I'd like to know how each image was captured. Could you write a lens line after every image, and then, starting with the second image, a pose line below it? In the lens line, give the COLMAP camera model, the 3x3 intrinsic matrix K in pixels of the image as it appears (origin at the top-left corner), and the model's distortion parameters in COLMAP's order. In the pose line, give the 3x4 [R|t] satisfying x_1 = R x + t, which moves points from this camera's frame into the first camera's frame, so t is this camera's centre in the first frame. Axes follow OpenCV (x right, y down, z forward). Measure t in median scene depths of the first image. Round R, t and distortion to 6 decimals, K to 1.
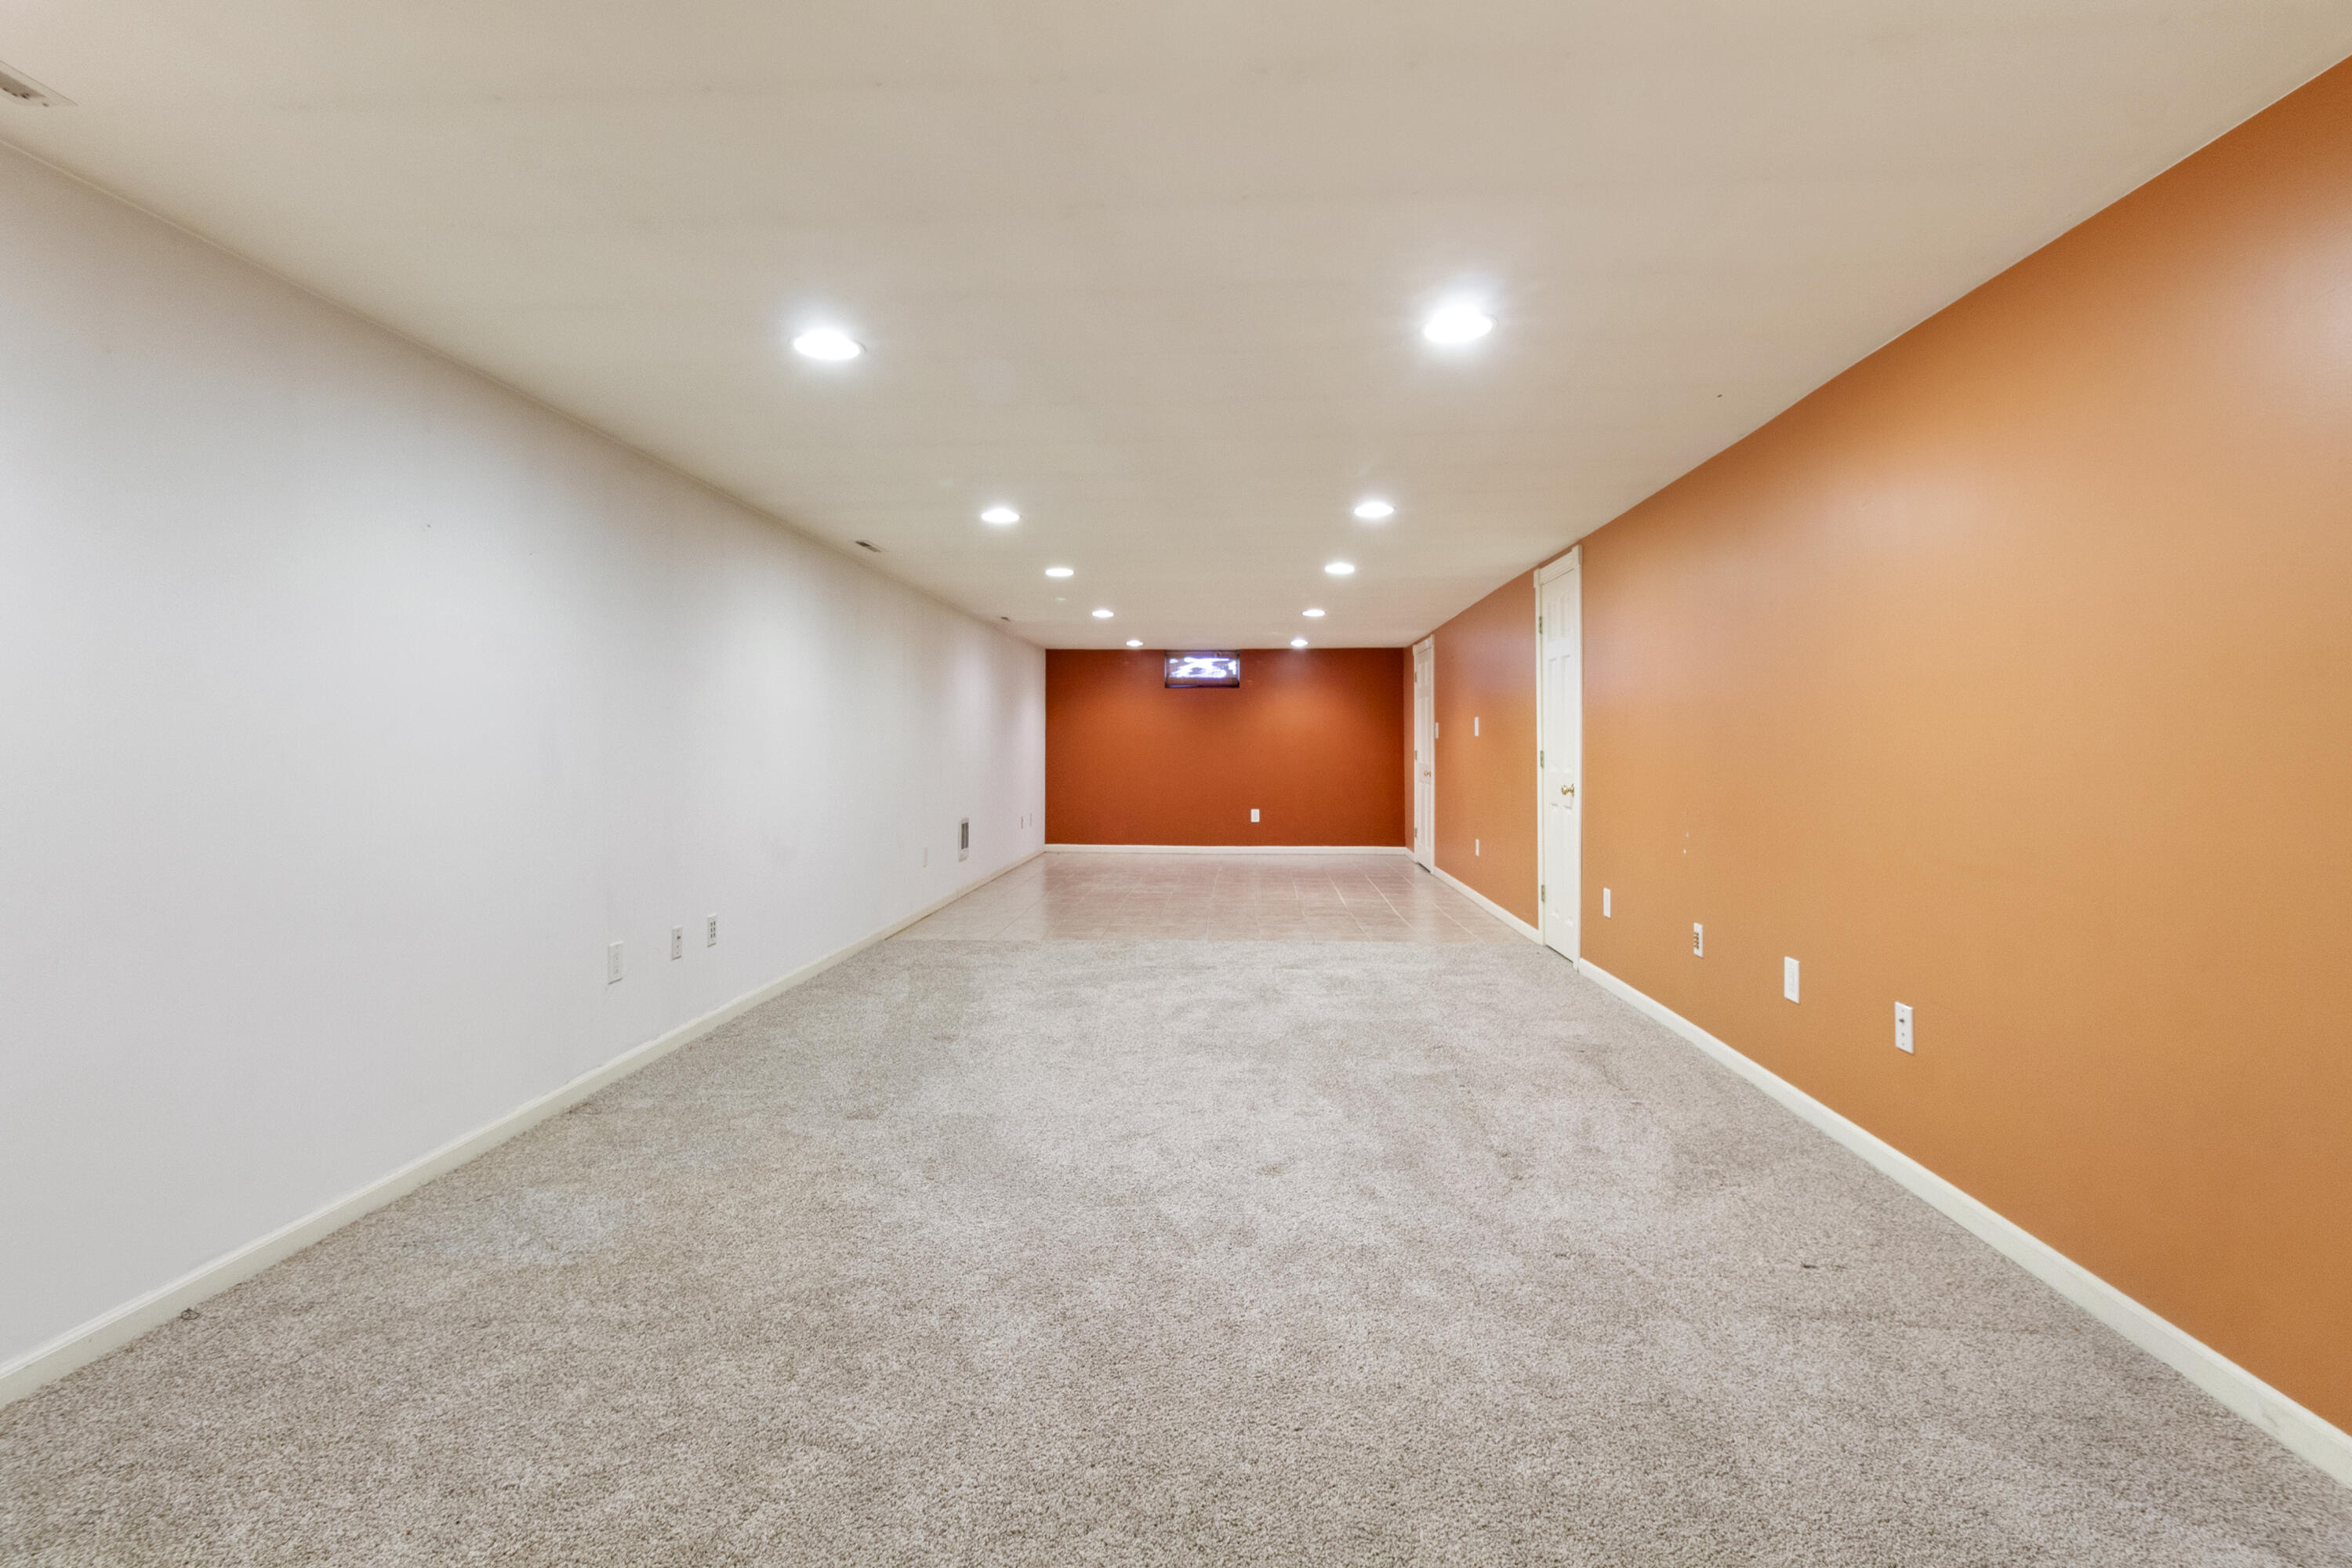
lens RADIAL K [[1125.4, 0, 1169.8], [0, 1125.4, 722.6], [0, 0, 1]] dist [0.008474, -0.000125]
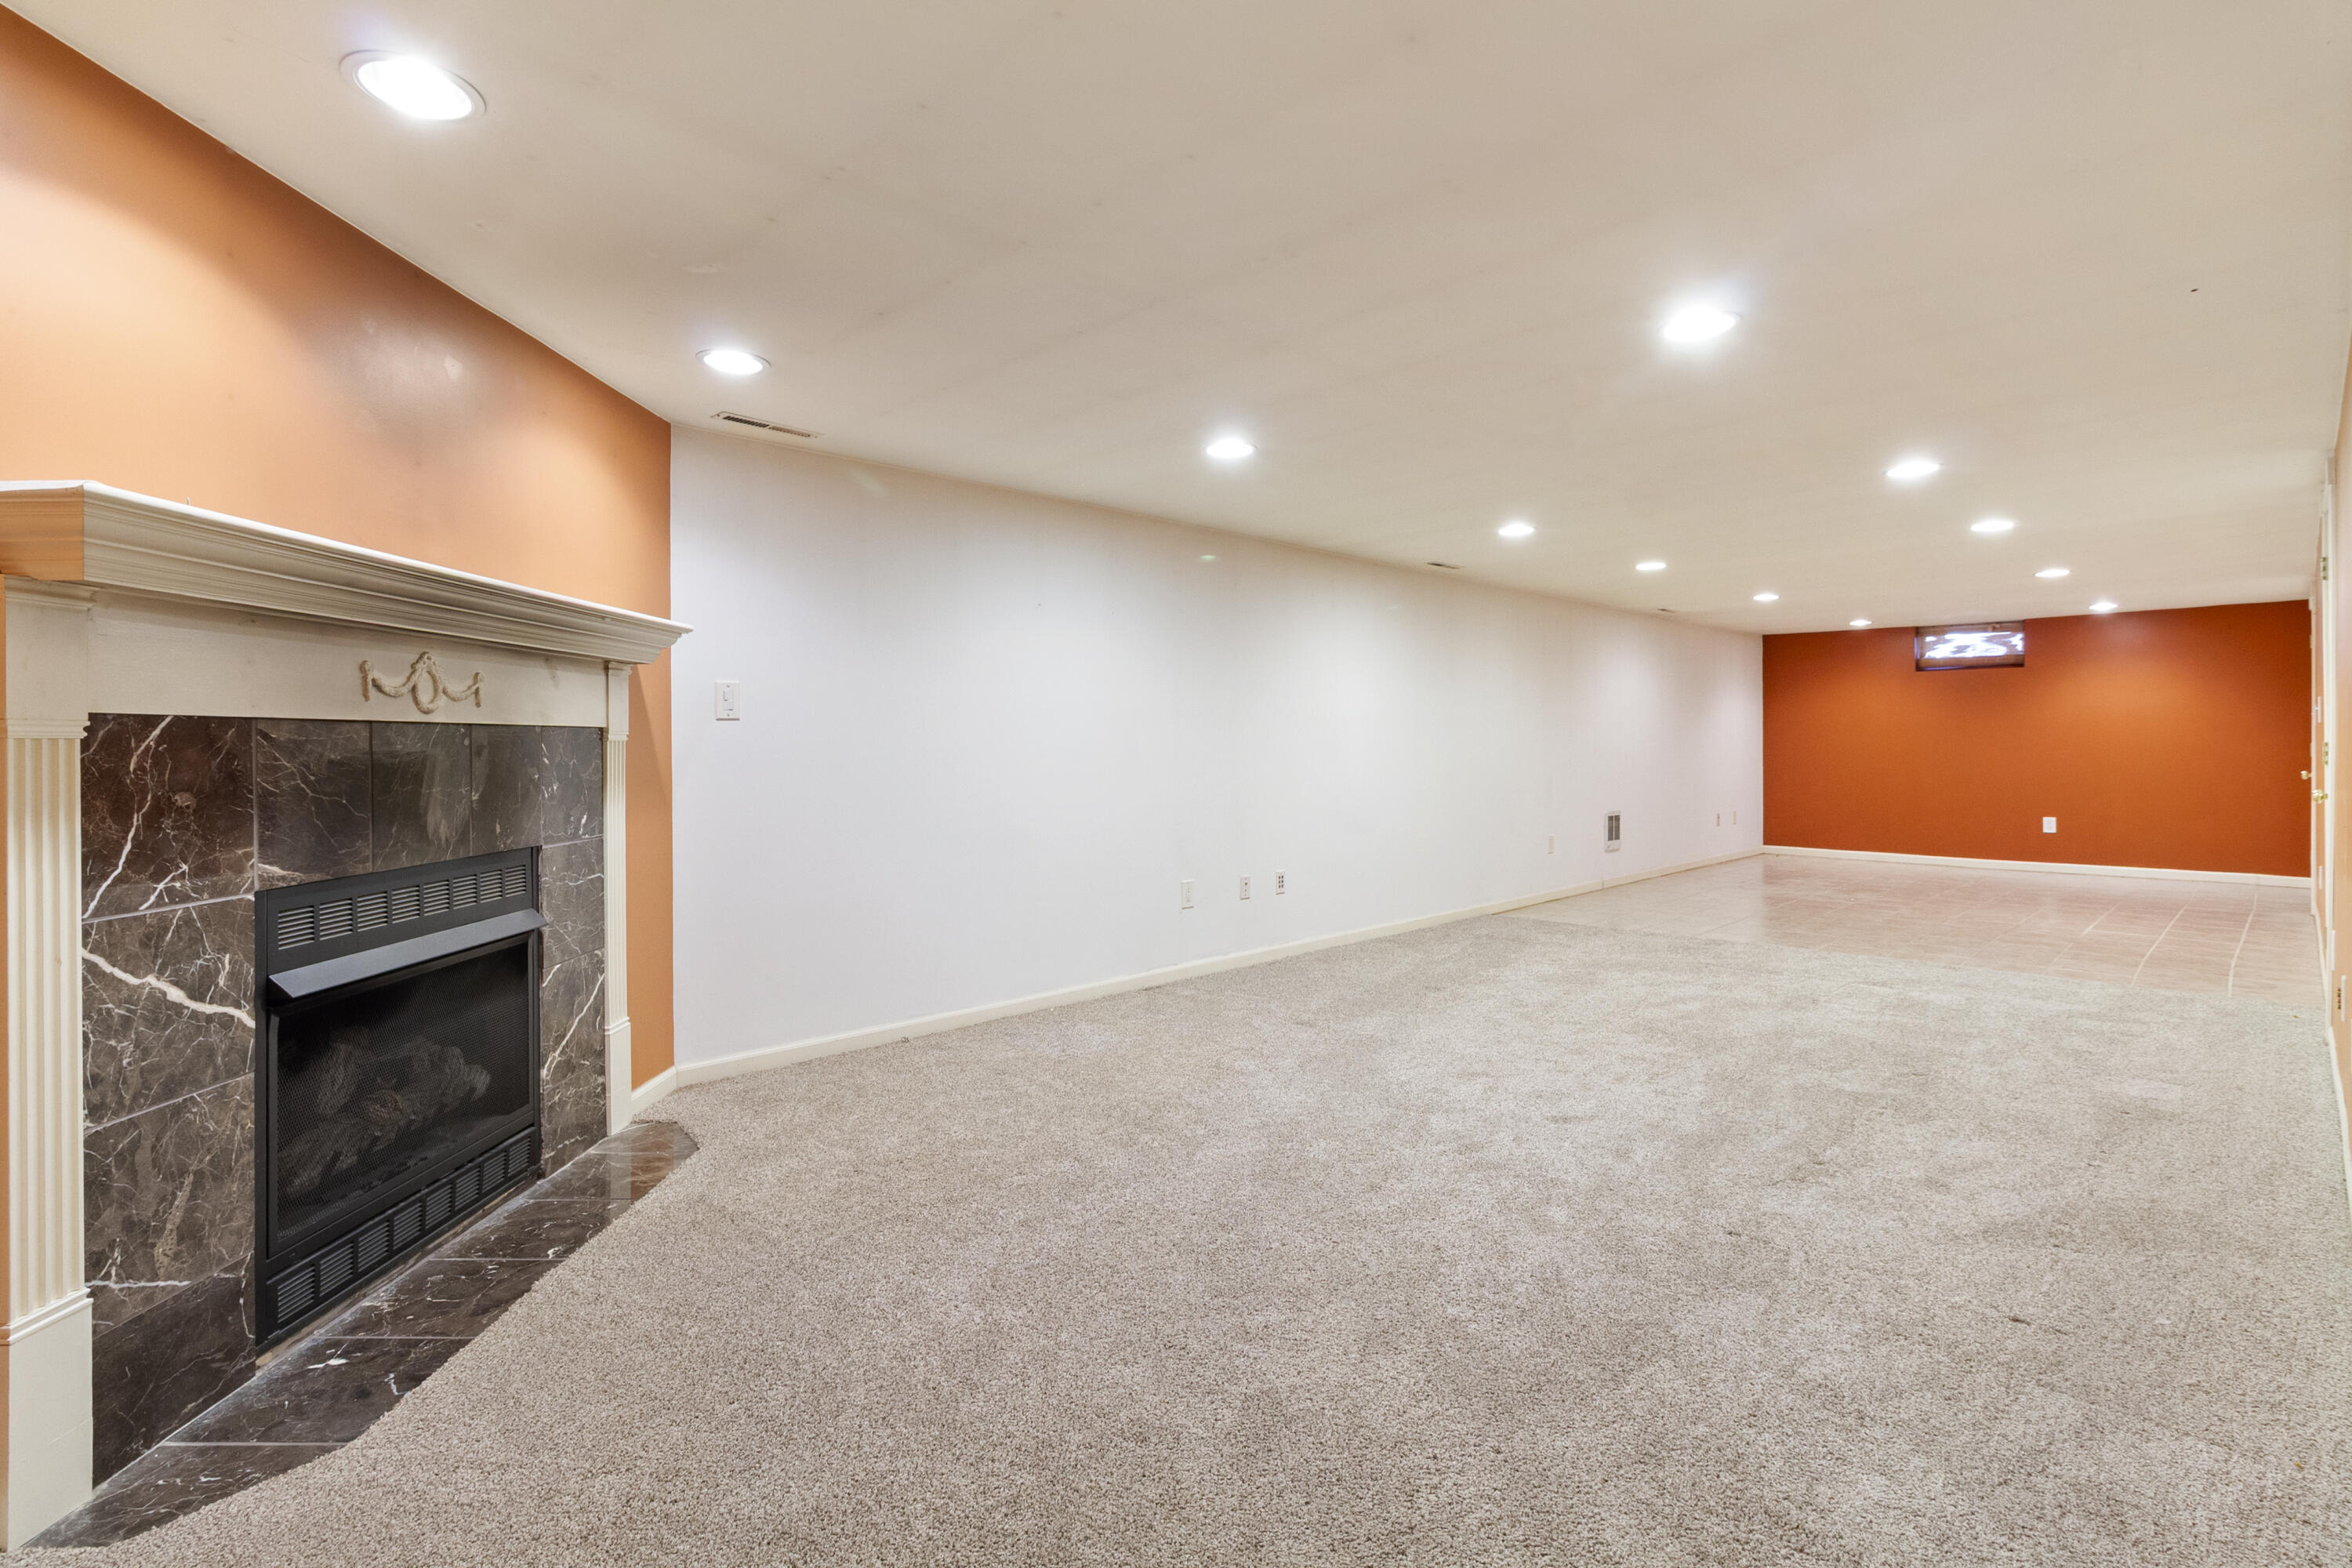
lens RADIAL K [[1125.4, 0, 1178.2], [0, 1125.4, 773.0], [0, 0, 1]] dist [0.008474, -0.000125]
pose [[0.749631, 0.014358, -0.661700, 0.154496], [0.017876, 0.998961, 0.041927, 0.000425], [0.661615, -0.043258, 0.748595, -0.020400]]
